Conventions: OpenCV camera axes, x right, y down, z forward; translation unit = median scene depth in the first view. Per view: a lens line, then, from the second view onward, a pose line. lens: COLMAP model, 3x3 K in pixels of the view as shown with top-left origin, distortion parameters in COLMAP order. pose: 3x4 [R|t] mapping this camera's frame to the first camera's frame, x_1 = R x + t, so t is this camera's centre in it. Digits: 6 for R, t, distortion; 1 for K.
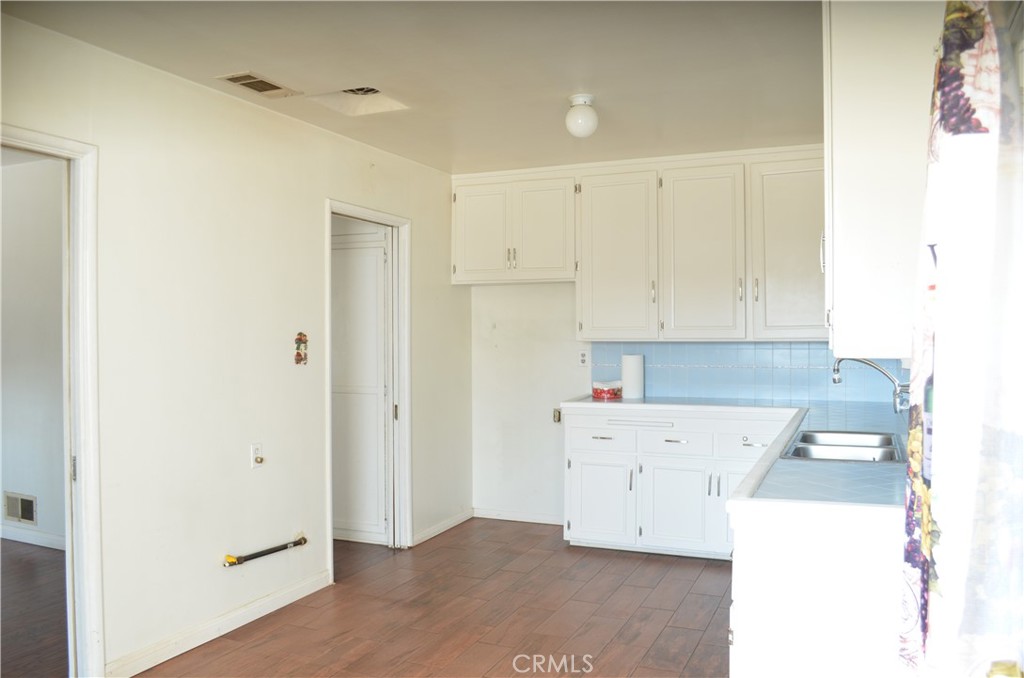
lens RADIAL K [[806.1, 0, 515.4], [0, 806.1, 338.6], [0, 0, 1]] dist [-0.081710, 0.011606]
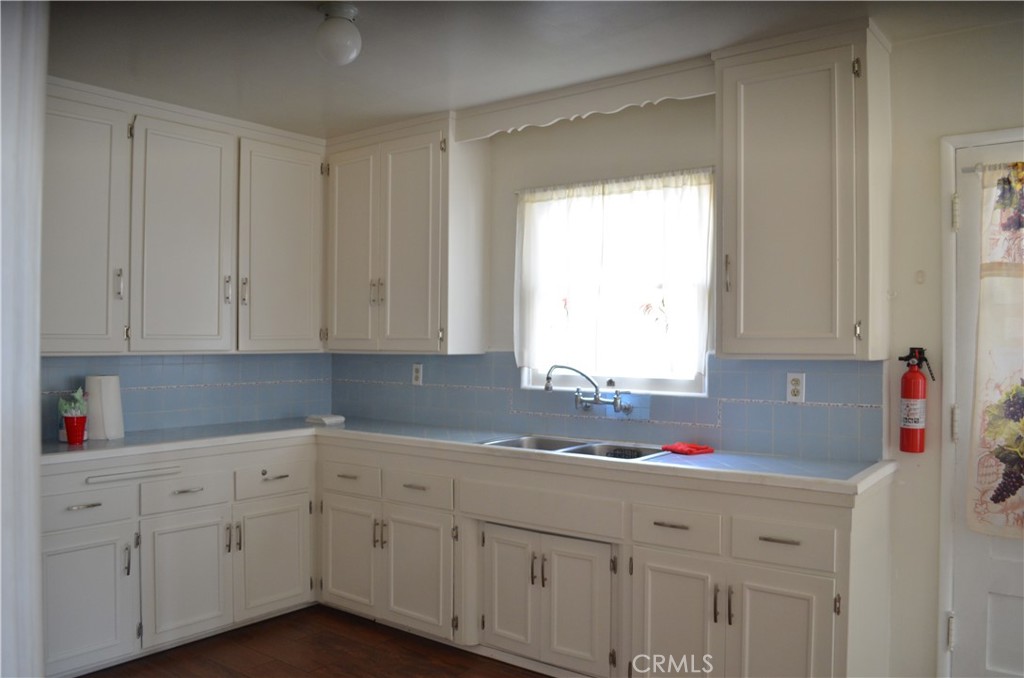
lens RADIAL K [[806.1, 0, 514.1], [0, 806.1, 338.1], [0, 0, 1]] dist [-0.081710, 0.011606]
pose [[0.236323, 0.008370, 0.971638, -0.422958], [0.008885, 0.999902, -0.010775, -0.001661], [-0.971634, 0.011180, 0.236226, 0.521285]]
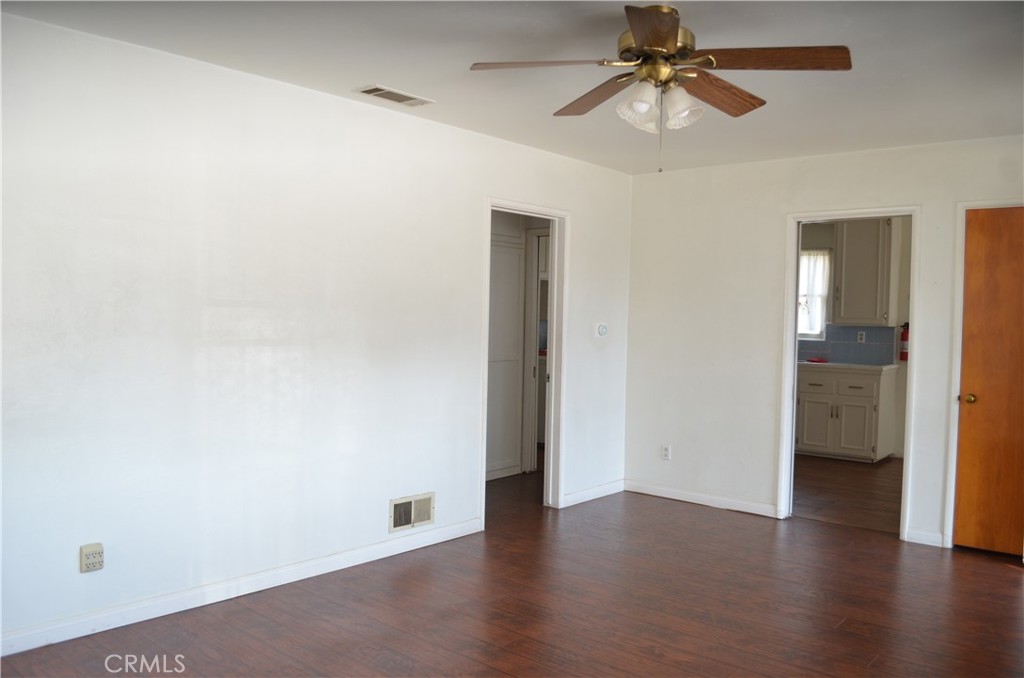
lens RADIAL K [[806.1, 0, 512.3], [0, 806.1, 340.0], [0, 0, 1]] dist [-0.081710, 0.011606]
pose [[0.288403, -0.027057, 0.957127, -1.526919], [-0.005352, 0.999540, 0.029868, -0.006057], [-0.957494, -0.013737, 0.288126, 0.671177]]
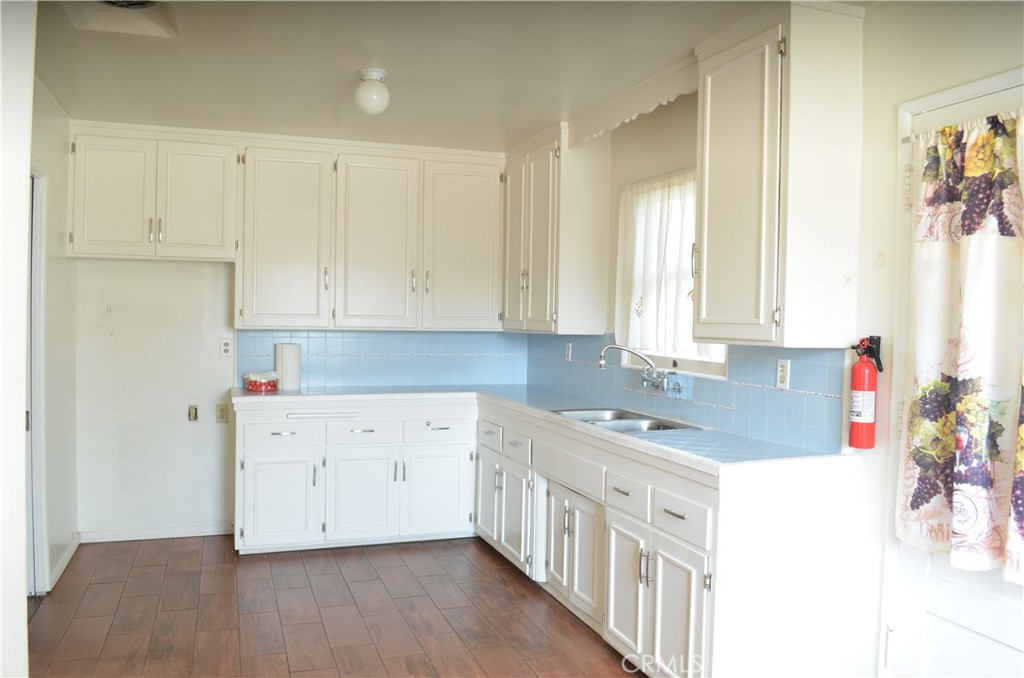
lens RADIAL K [[806.1, 0, 513.4], [0, 806.1, 343.3], [0, 0, 1]] dist [-0.081710, 0.011606]
pose [[0.723221, -0.003443, 0.690608, -0.339083], [-0.011721, 0.999782, 0.017259, 0.000139], [-0.690517, -0.020577, 0.723023, 0.150706]]
